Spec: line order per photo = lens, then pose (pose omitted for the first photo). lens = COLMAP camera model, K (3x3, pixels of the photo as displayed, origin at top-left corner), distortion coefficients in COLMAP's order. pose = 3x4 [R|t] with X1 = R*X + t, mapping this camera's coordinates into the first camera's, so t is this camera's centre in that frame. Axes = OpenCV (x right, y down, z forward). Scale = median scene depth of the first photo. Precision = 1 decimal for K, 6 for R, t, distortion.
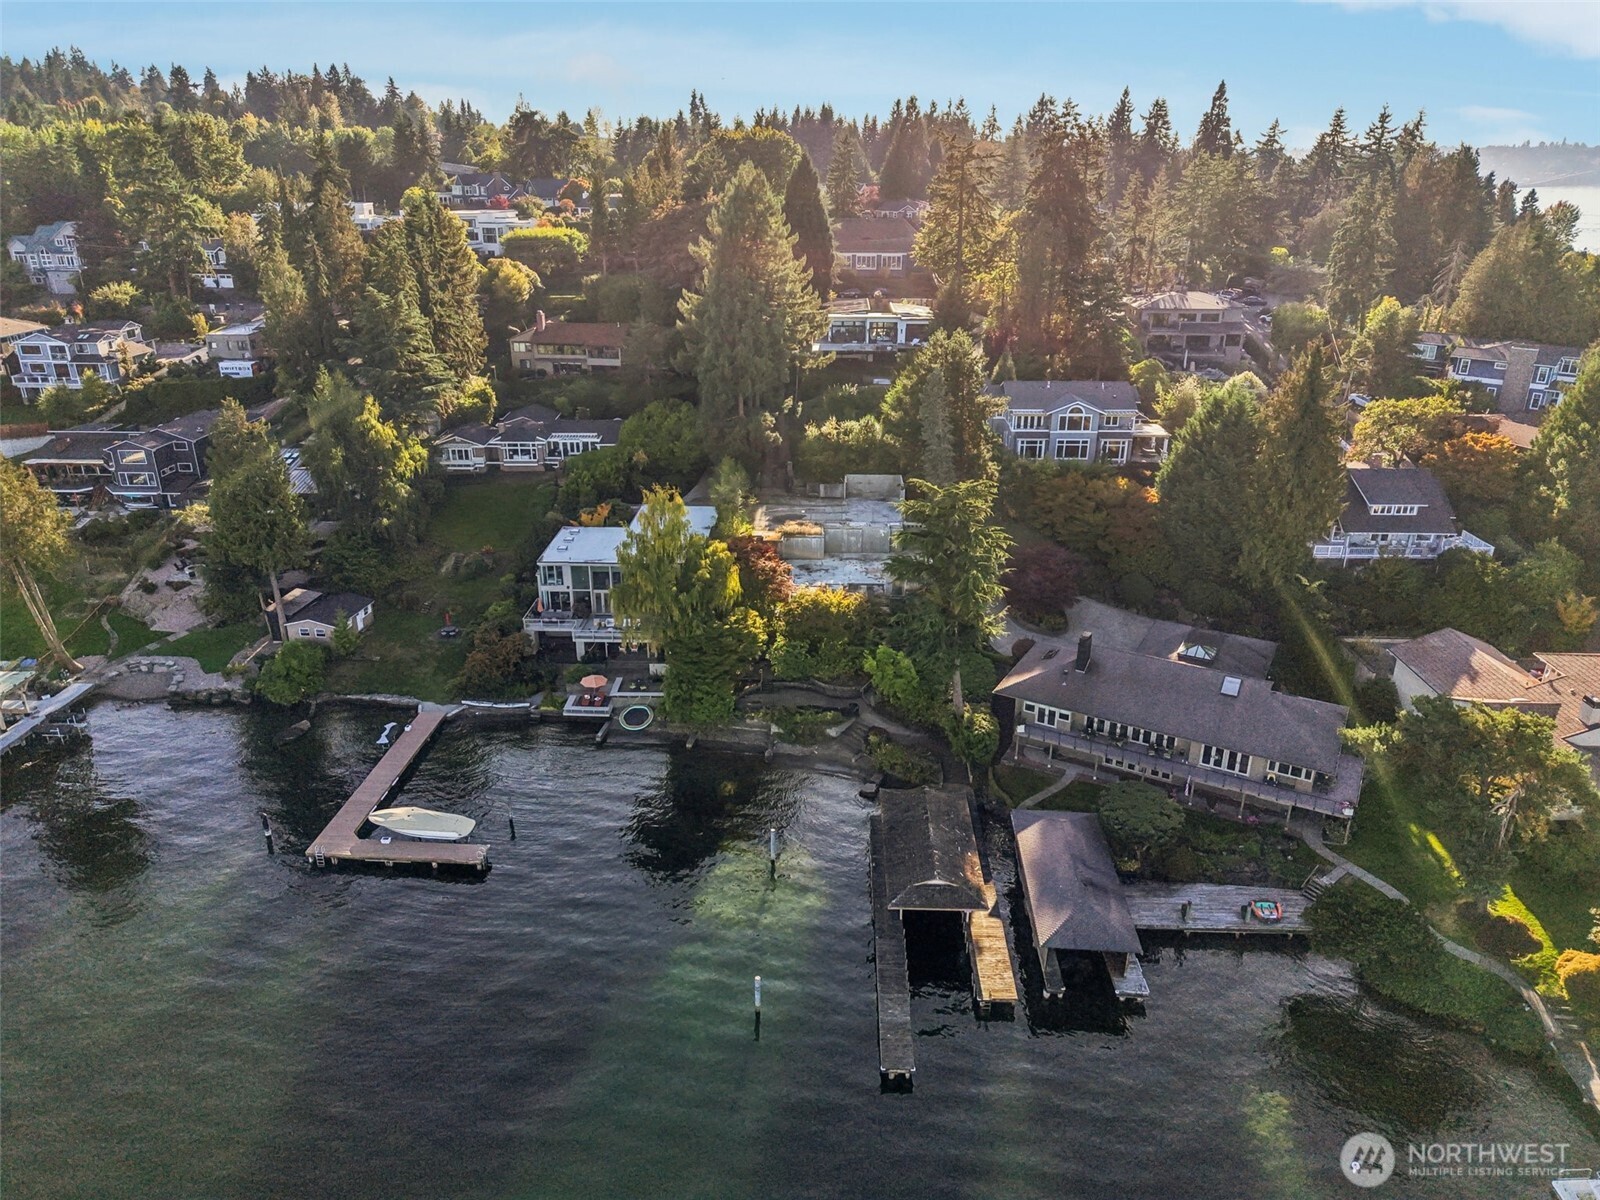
lens RADIAL K [[1117.2, 0, 799.5], [0, 1117.2, 600.4], [0, 0, 1]] dist [0.003911, 0.000426]
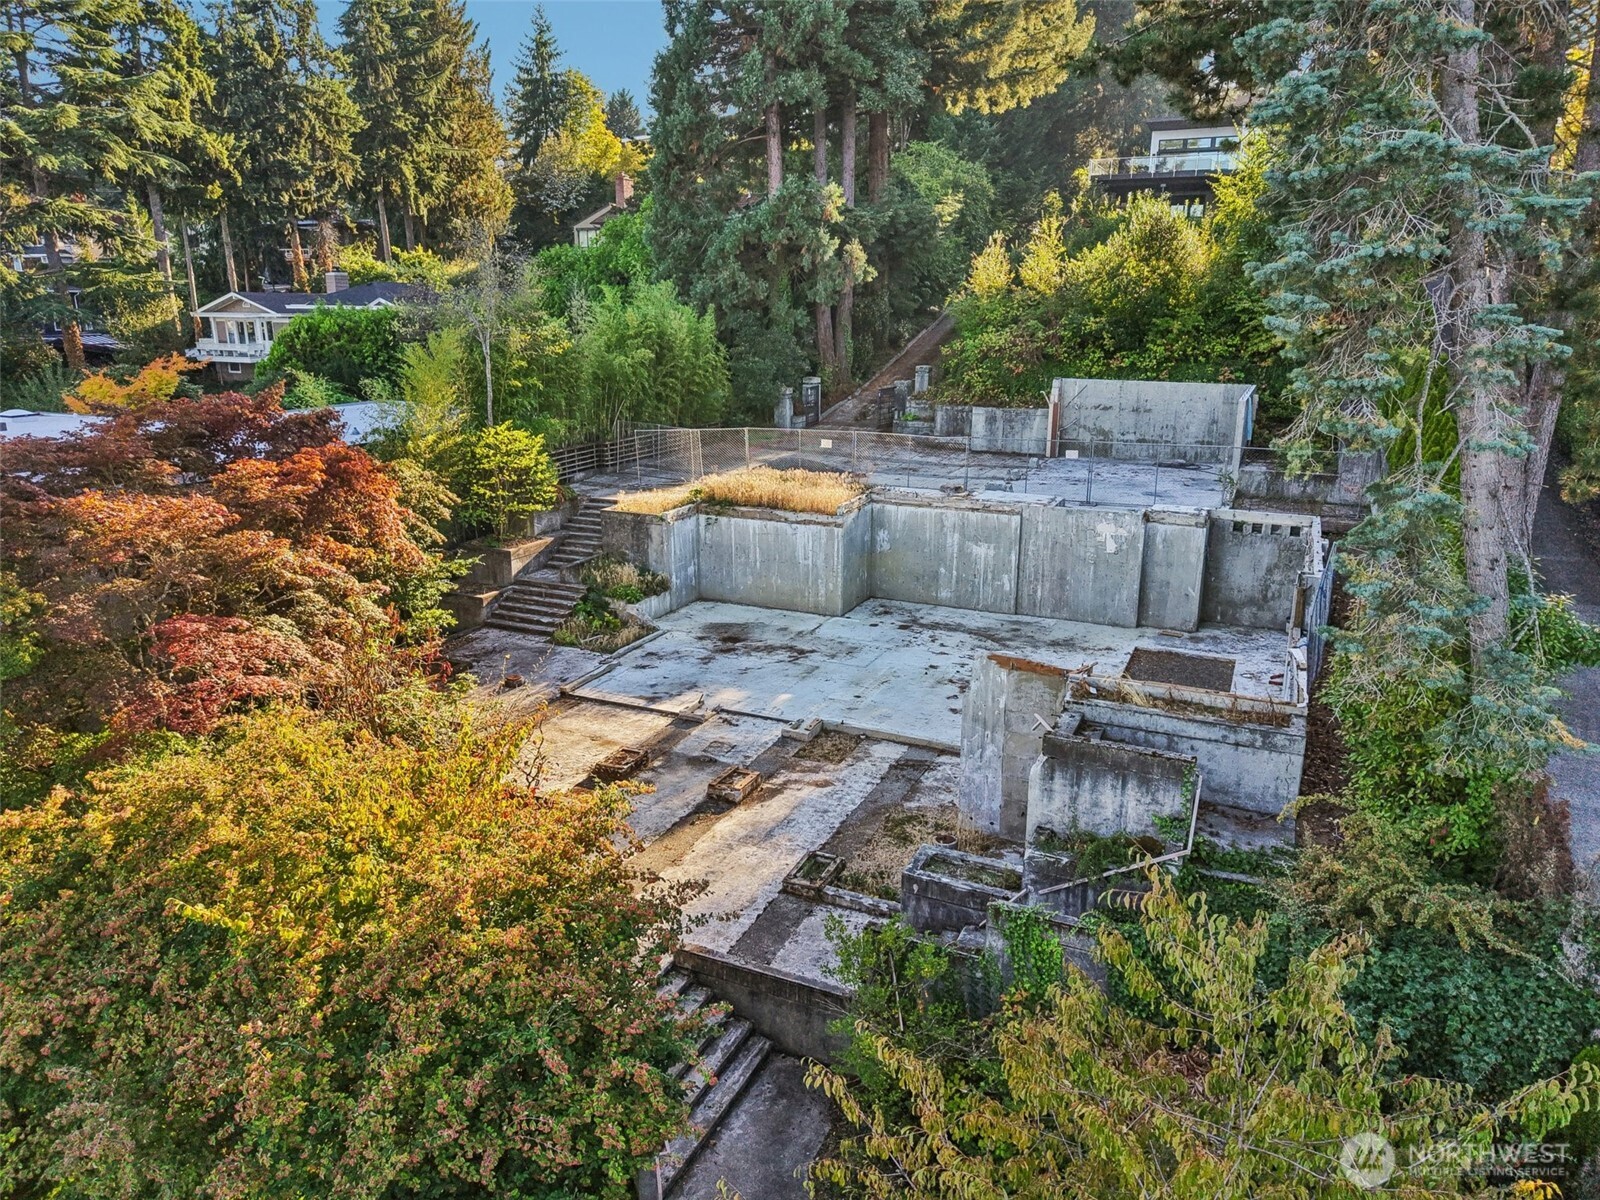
lens RADIAL K [[1117.2, 0, 800.5], [0, 1117.2, 599.2], [0, 0, 1]] dist [0.003911, 0.000426]
pose [[0.925040, 0.107891, -0.364226, 0.093384], [-0.150775, 0.984338, -0.091350, -0.015574], [0.348666, 0.139418, 0.926820, 0.703517]]
